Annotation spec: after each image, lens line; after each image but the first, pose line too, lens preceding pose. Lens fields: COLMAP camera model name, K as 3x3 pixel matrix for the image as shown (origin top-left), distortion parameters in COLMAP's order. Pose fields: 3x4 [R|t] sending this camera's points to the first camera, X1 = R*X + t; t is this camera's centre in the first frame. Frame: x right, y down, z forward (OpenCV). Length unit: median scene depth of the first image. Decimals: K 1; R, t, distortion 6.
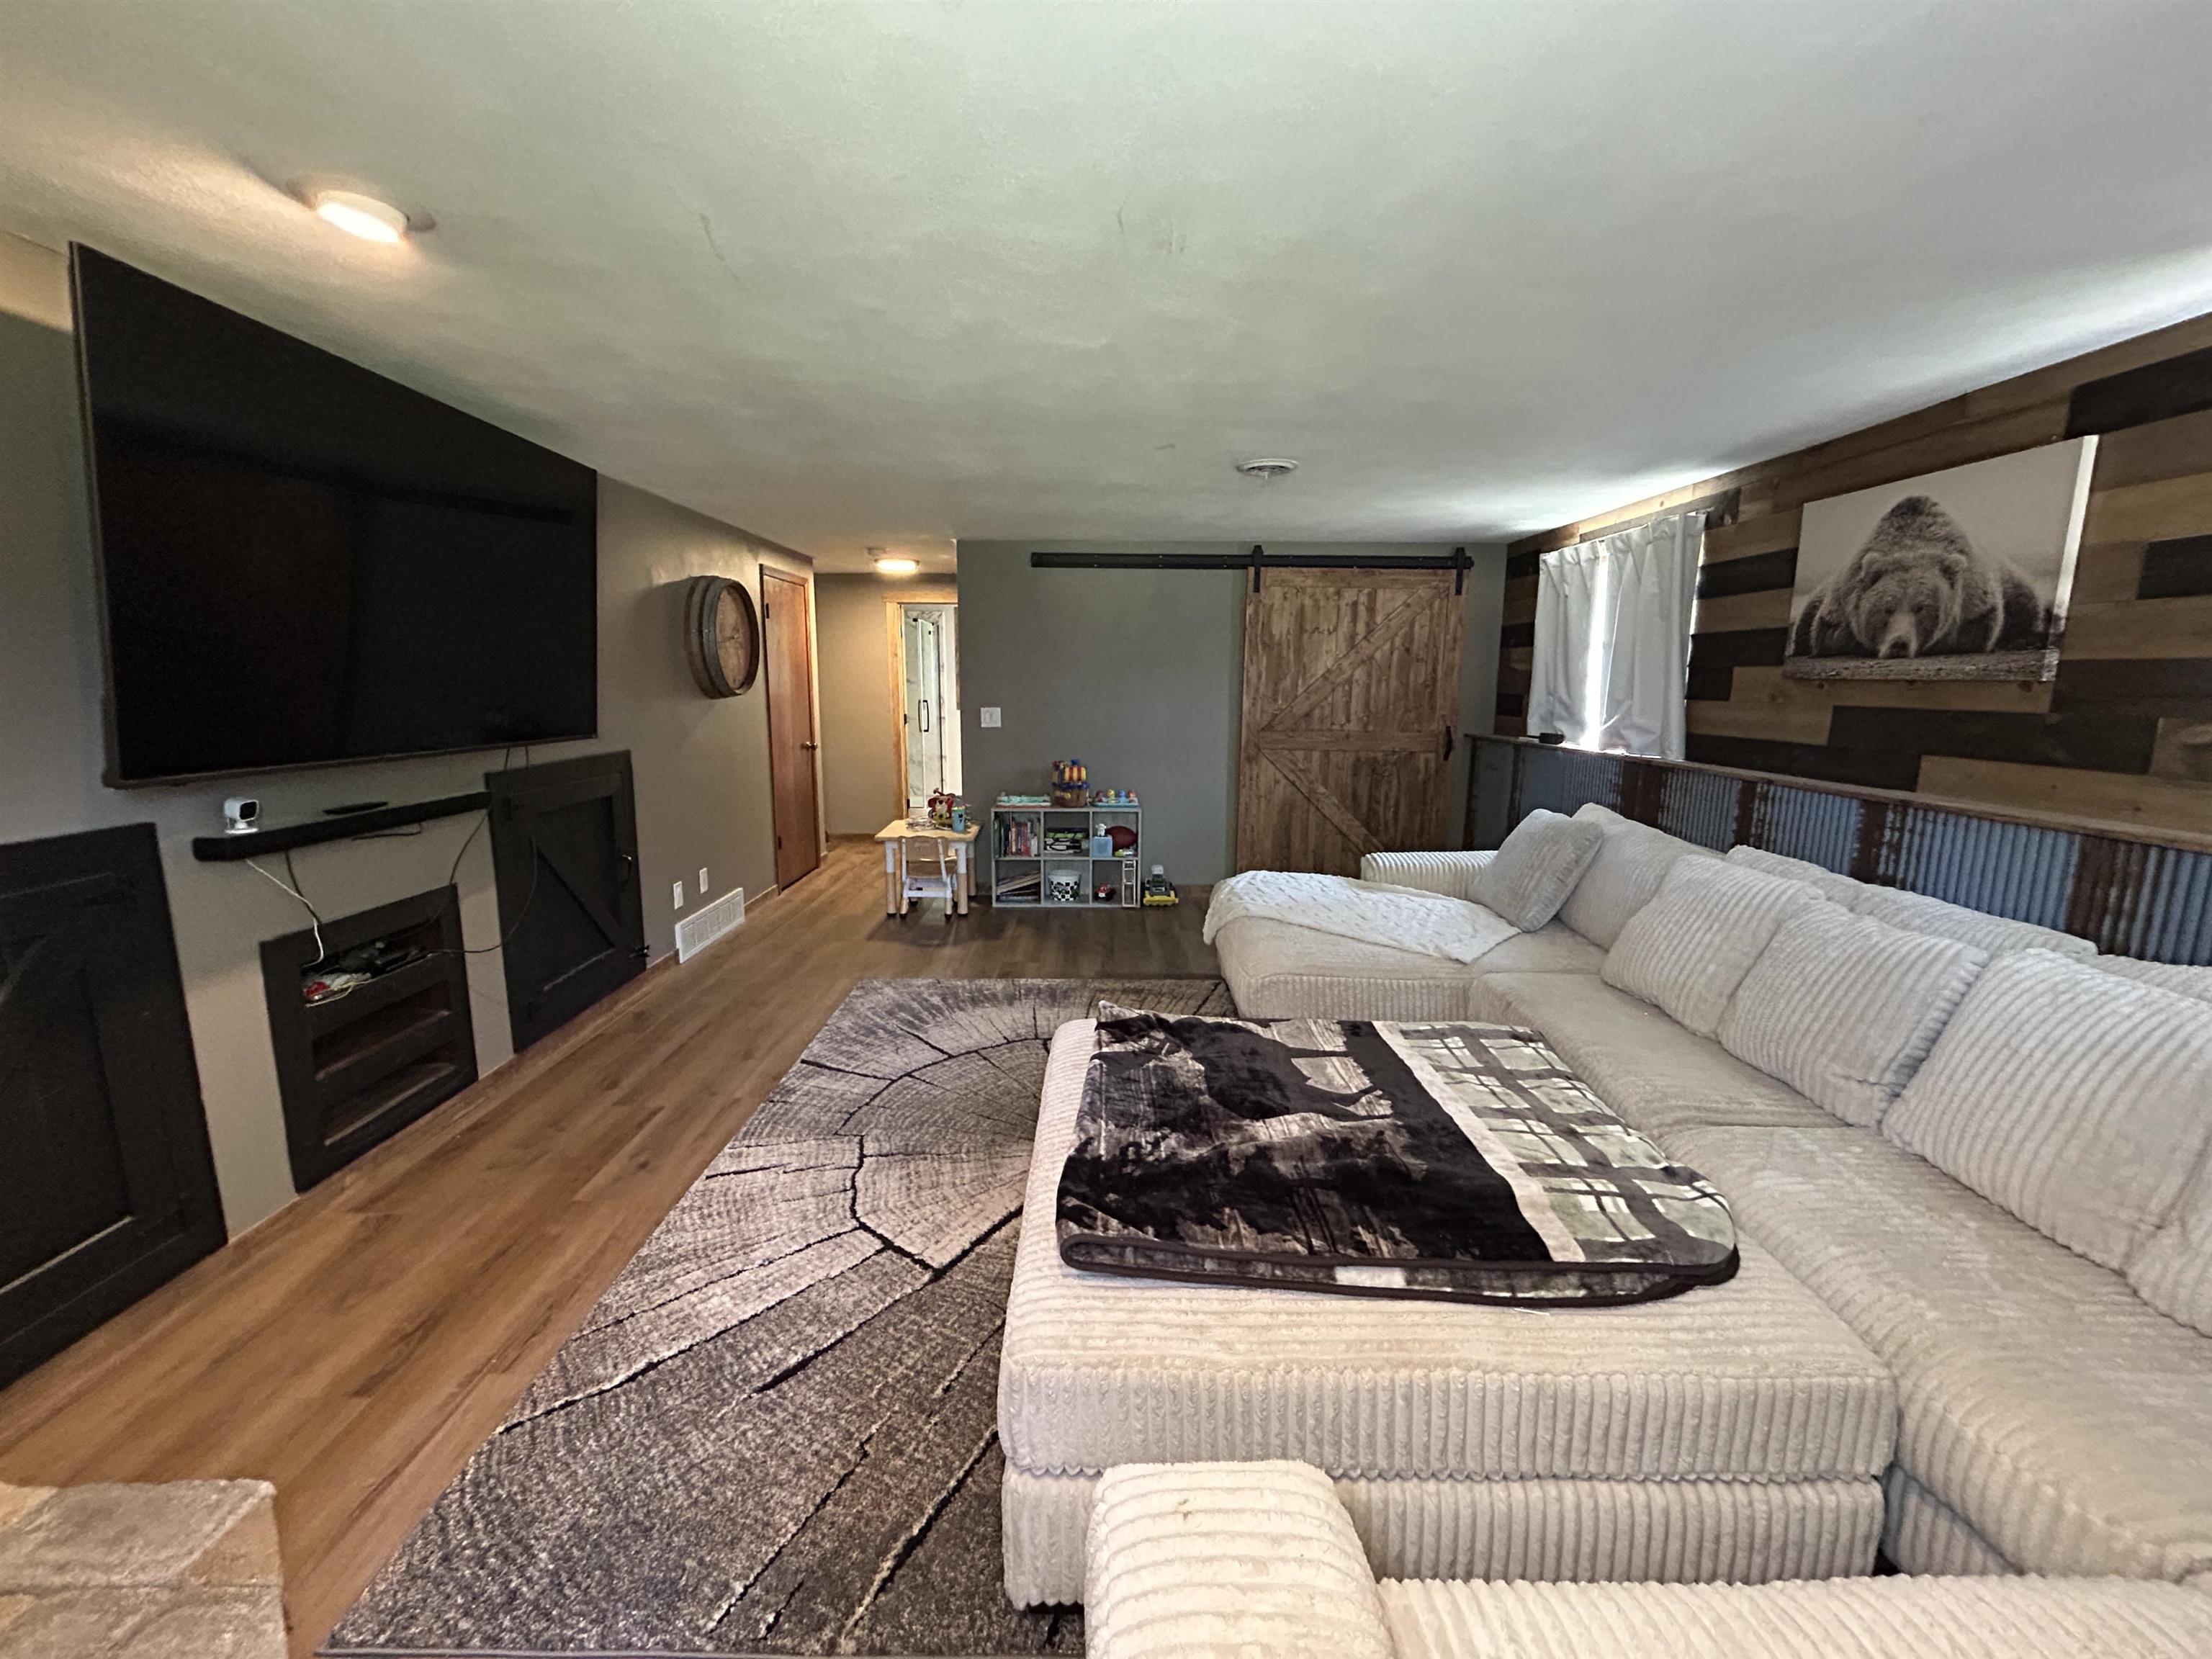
lens RADIAL K [[893.0, 0, 1106.0], [0, 893.0, 829.5], [0, 0, 1]] dist [-0.001064, 0.000272]
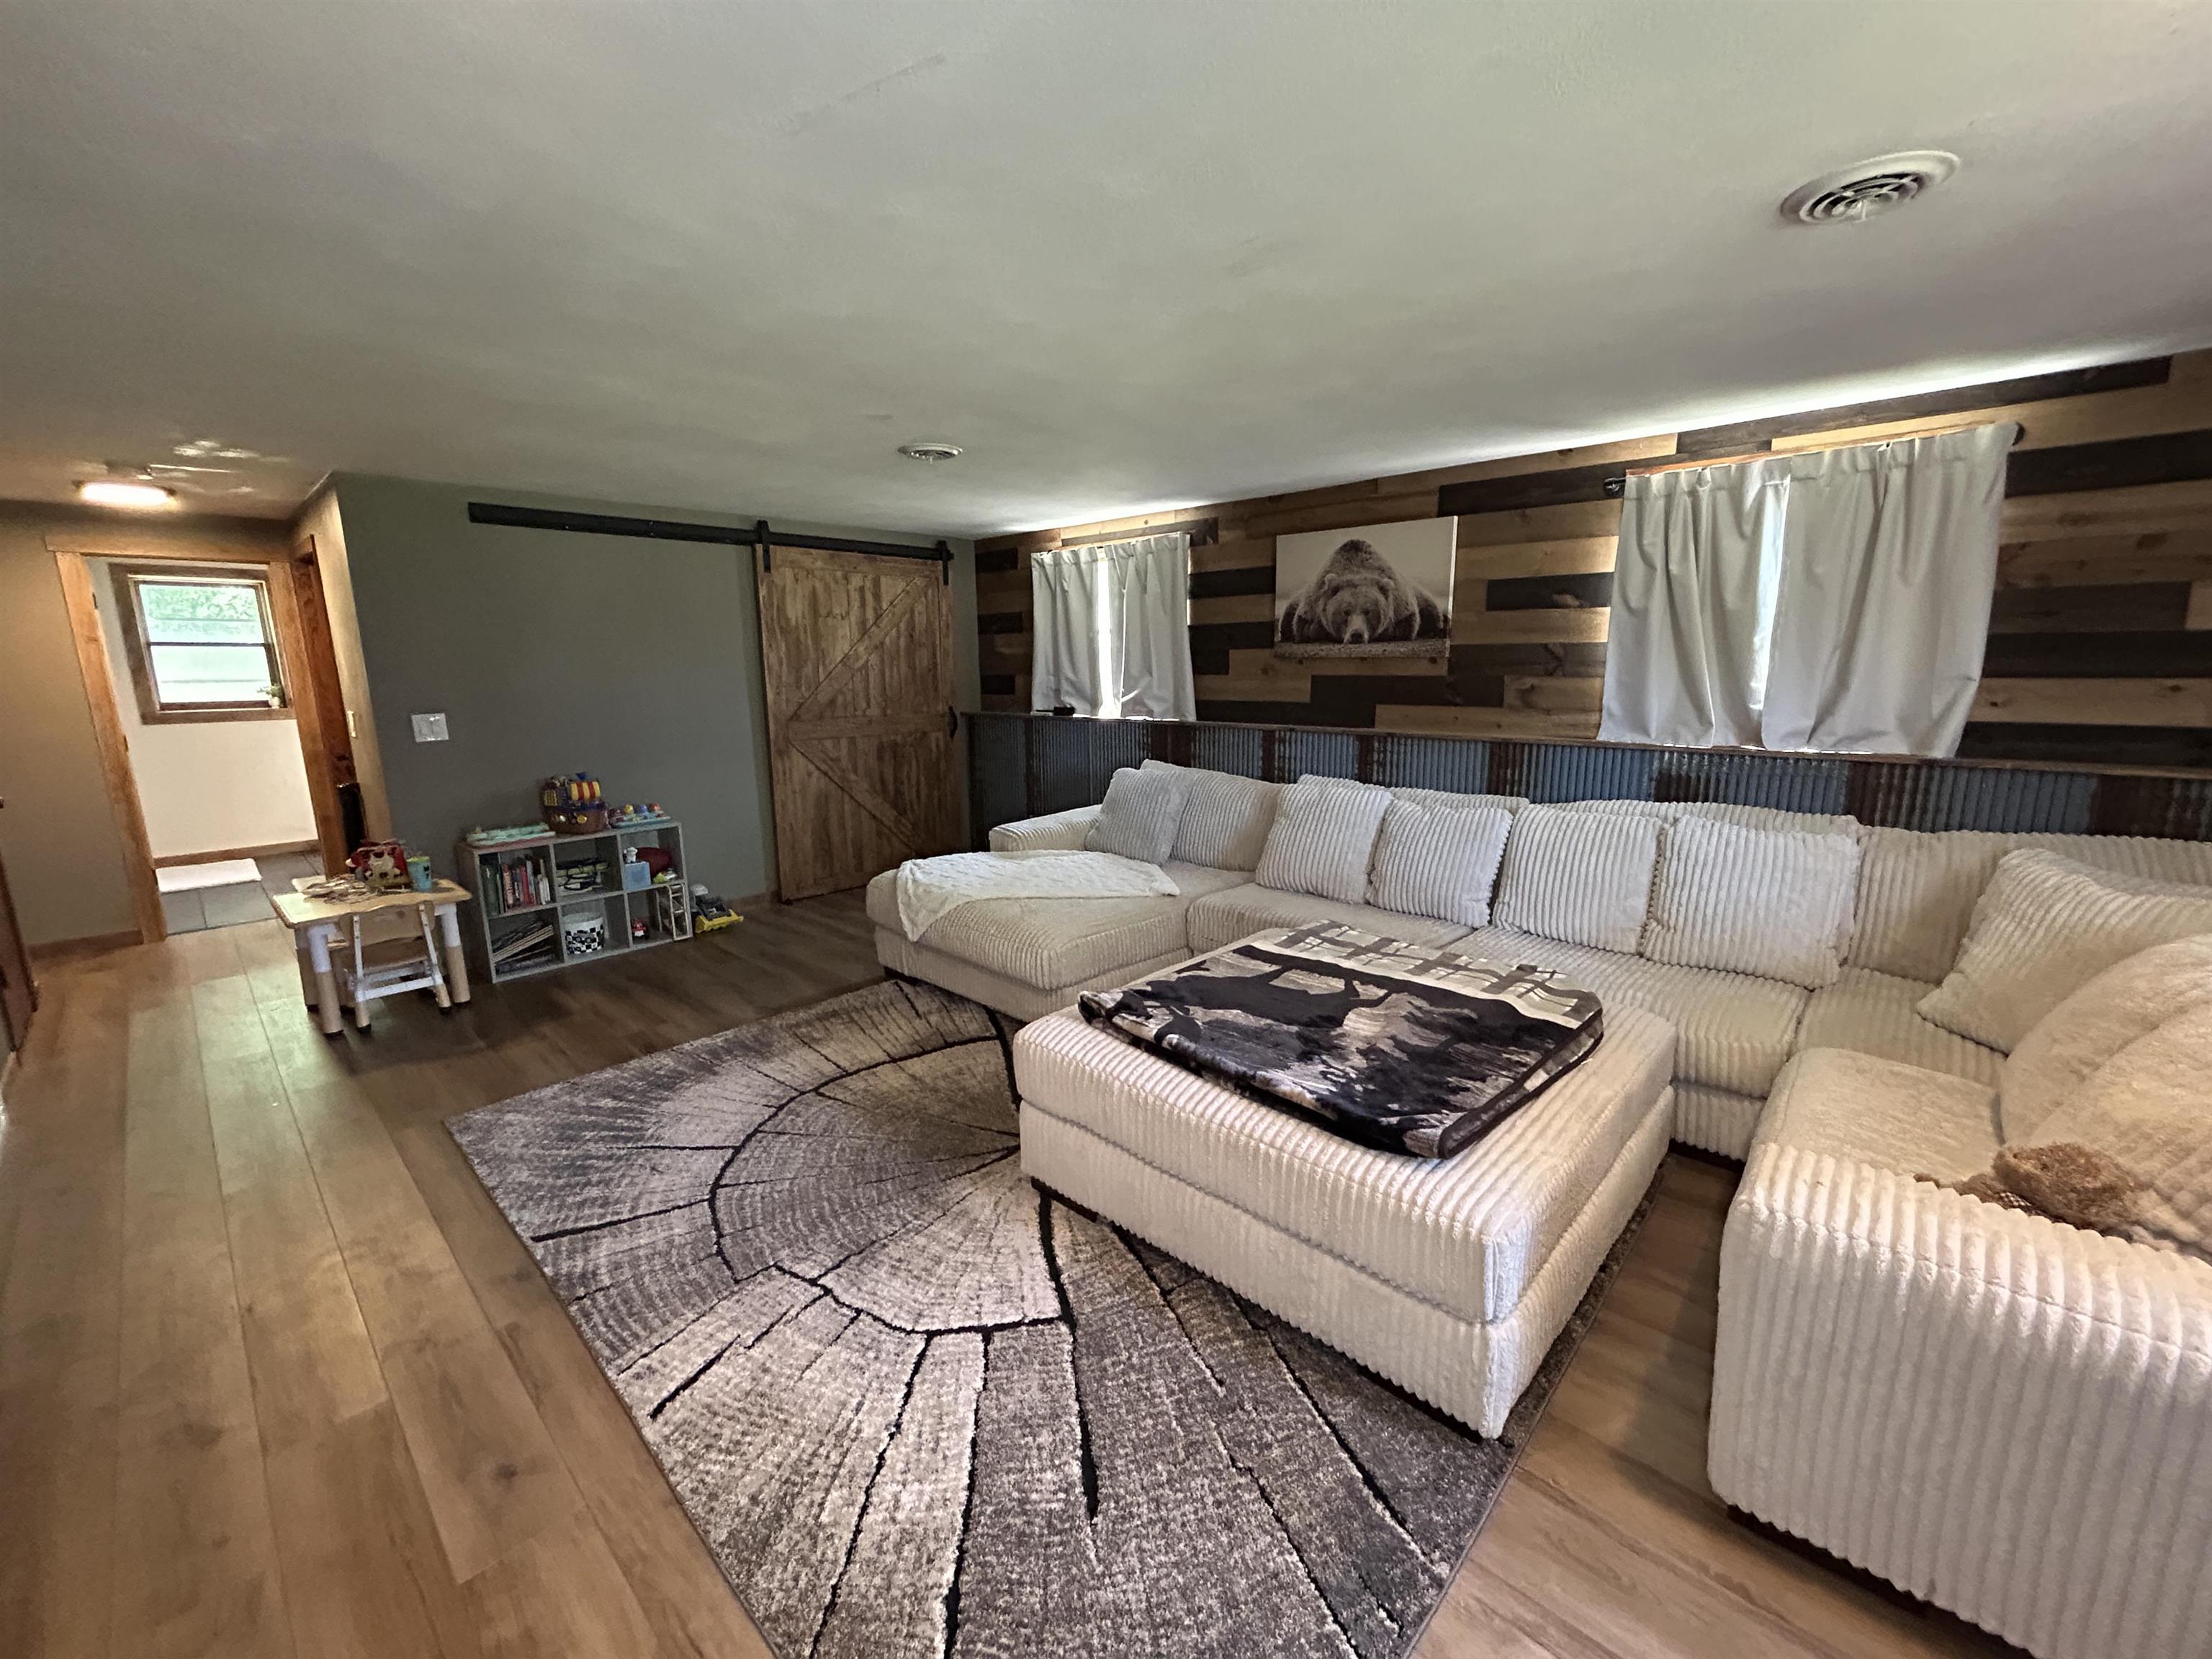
lens RADIAL K [[893.2, 0, 1106.0], [0, 893.2, 829.5], [0, 0, 1]] dist [-0.004739, 0.000163]
pose [[0.686386, -0.150764, 0.711438, -0.484431], [0.138136, 0.987494, 0.075992, -0.042317], [-0.713997, 0.046116, 0.698628, 0.201812]]
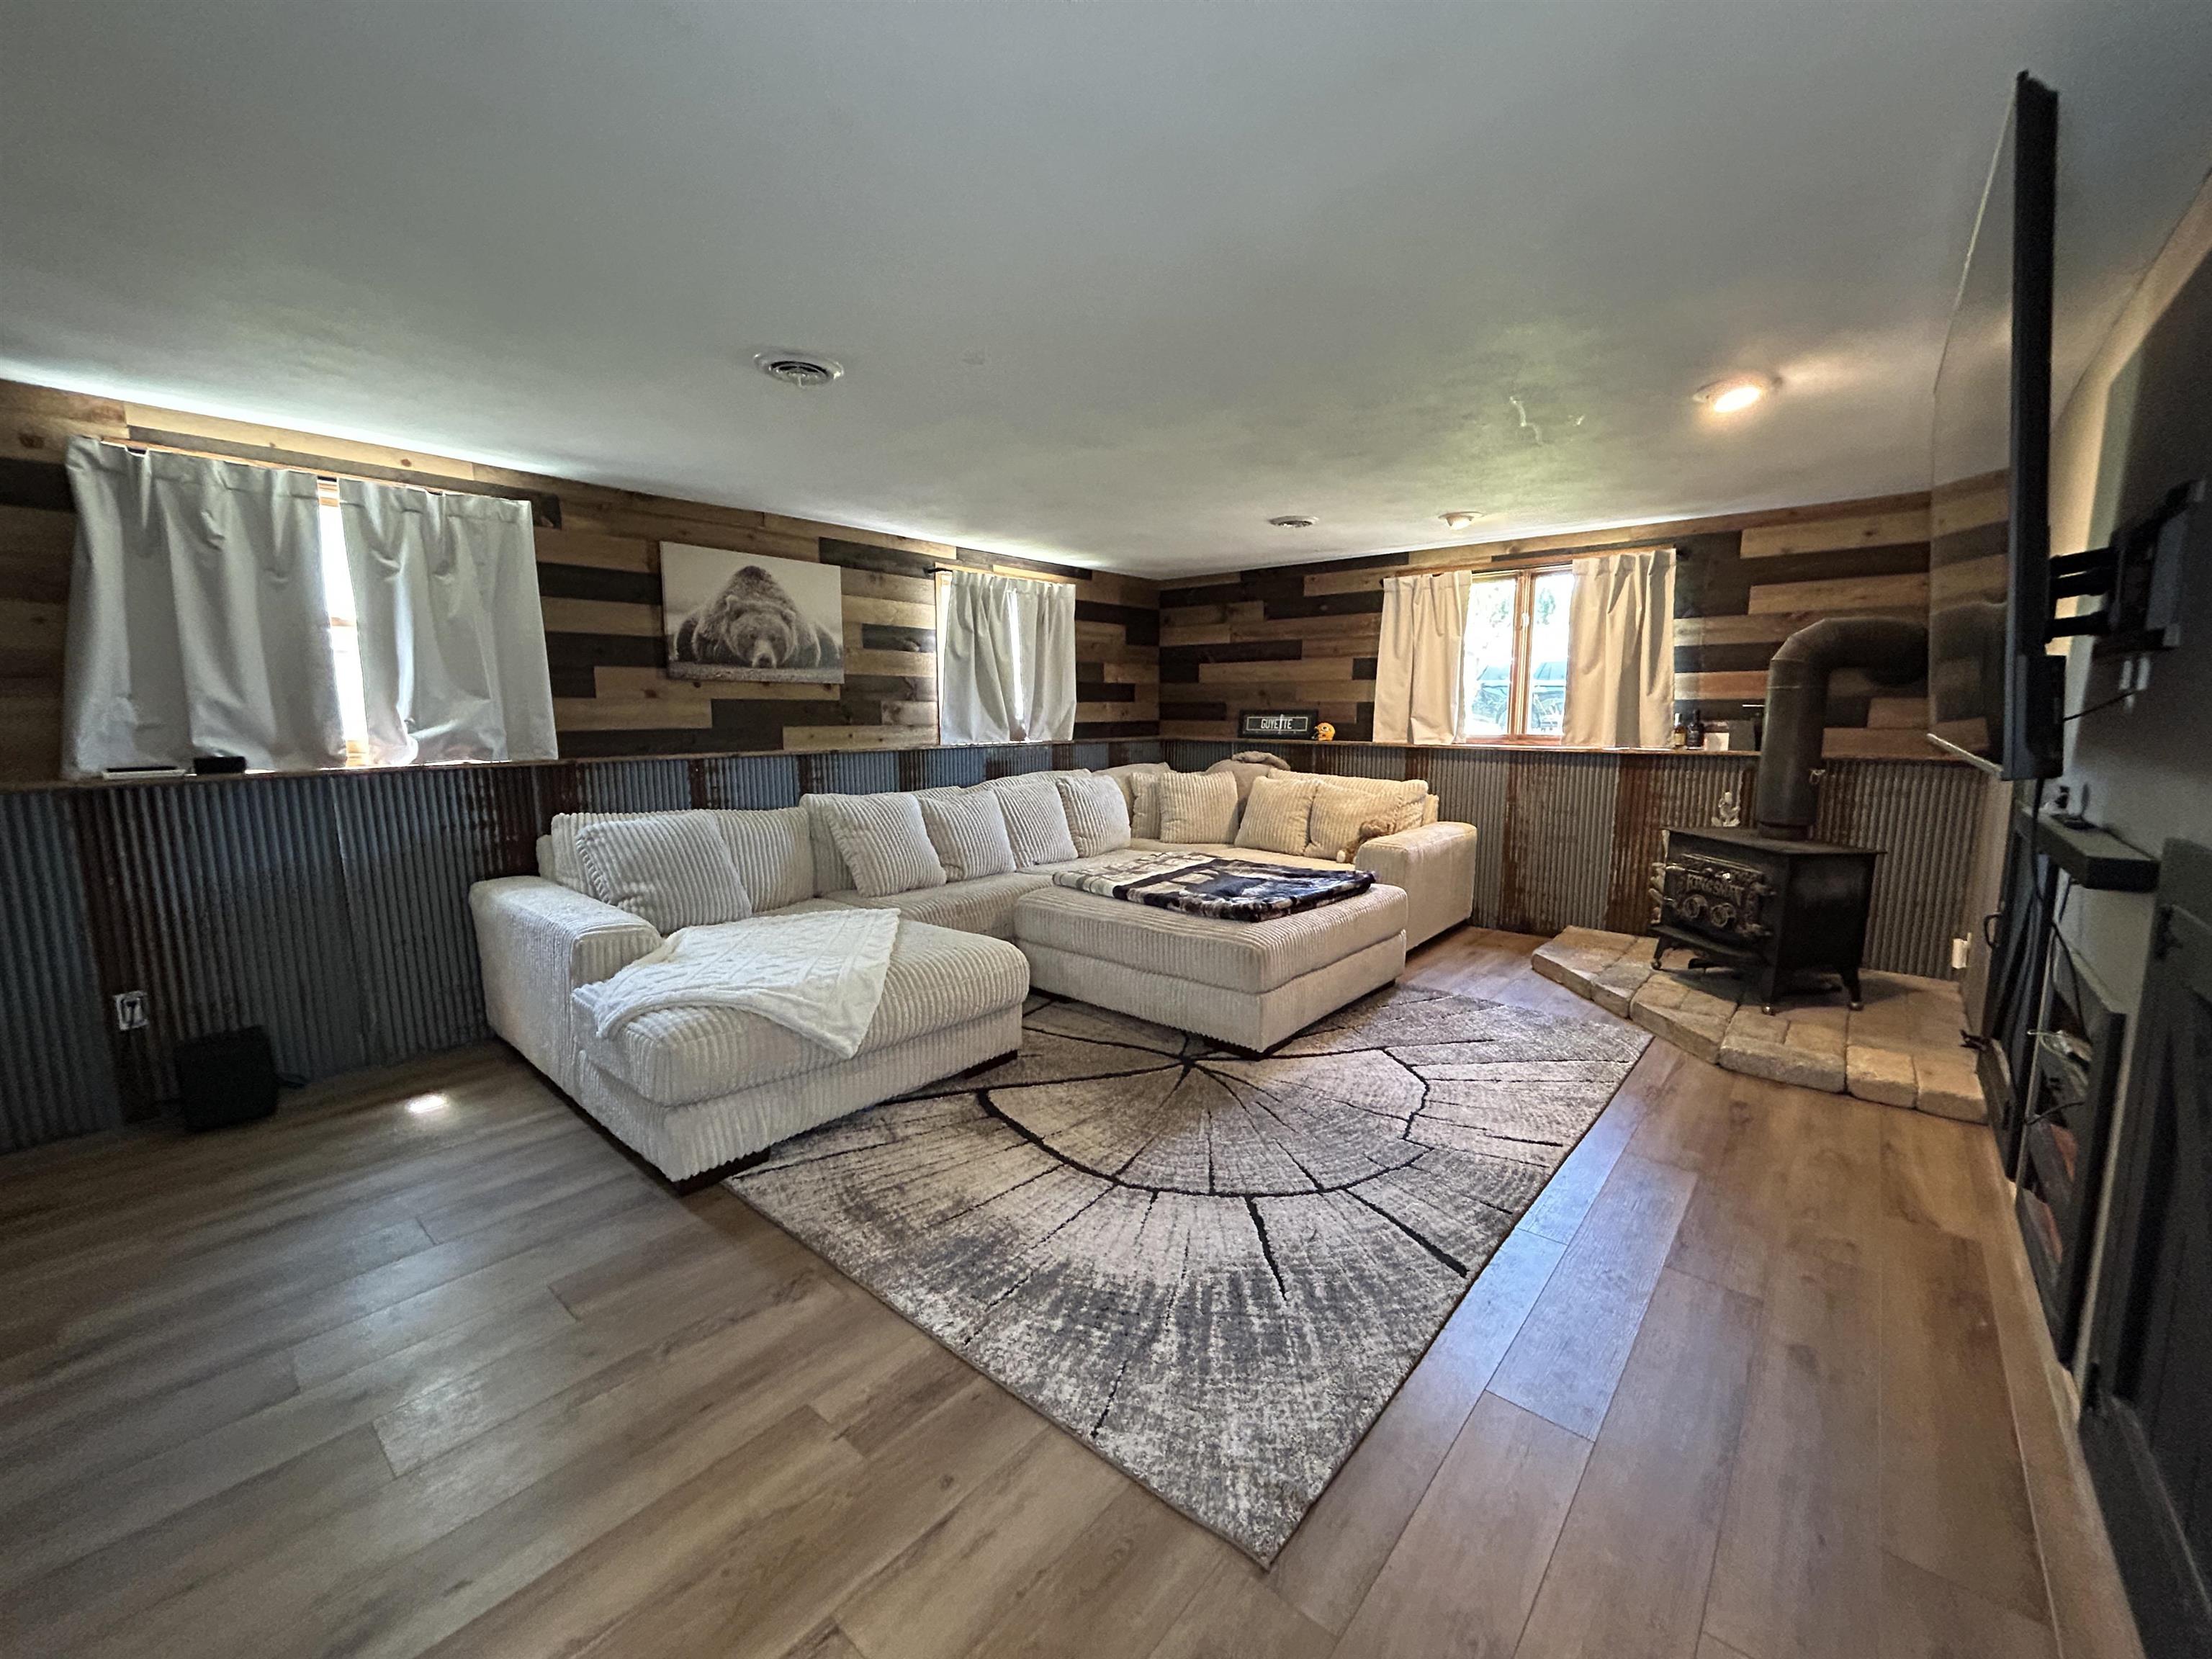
lens RADIAL K [[893.0, 0, 1106.0], [0, 893.0, 829.5], [0, 0, 1]] dist [-0.001064, 0.000272]
pose [[-0.755763, -0.093272, 0.648168, -0.532574], [0.106319, 0.959195, 0.261996, -0.227124], [-0.646156, 0.266920, -0.715008, 1.543146]]
